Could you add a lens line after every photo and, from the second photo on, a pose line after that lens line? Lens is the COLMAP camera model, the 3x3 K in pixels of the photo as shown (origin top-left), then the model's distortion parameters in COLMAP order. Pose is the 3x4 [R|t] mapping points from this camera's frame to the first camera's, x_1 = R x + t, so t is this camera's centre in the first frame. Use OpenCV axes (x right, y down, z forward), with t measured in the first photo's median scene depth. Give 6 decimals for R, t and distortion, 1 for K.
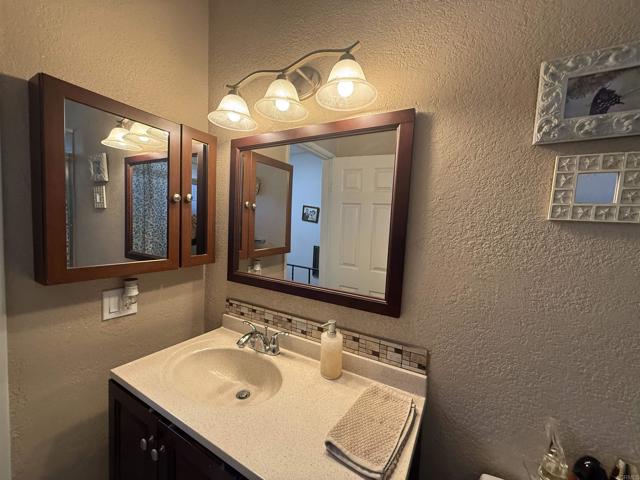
lens RADIAL K [[254.5, 0, 322.1], [0, 254.5, 239.1], [0, 0, 1]] dist [-0.000428, -0.000280]
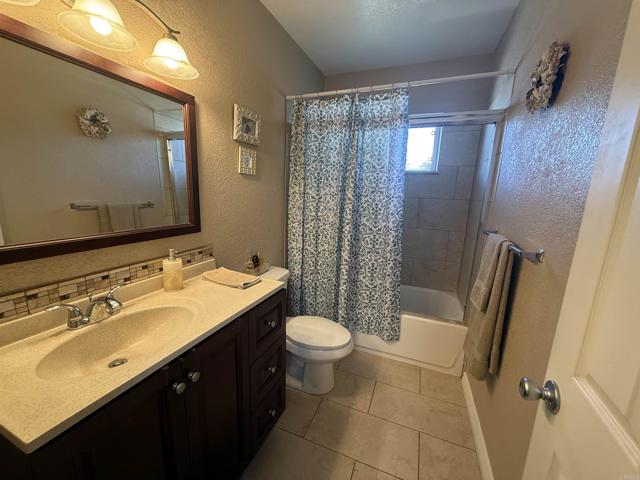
lens RADIAL K [[254.5, 0, 320.2], [0, 254.5, 241.4], [0, 0, 1]] dist [-0.000428, -0.000280]
pose [[-0.136875, -0.239448, 0.961213, -1.312144], [0.022856, 0.969324, 0.244723, -0.011379], [-0.990325, 0.055466, -0.127203, 0.424810]]
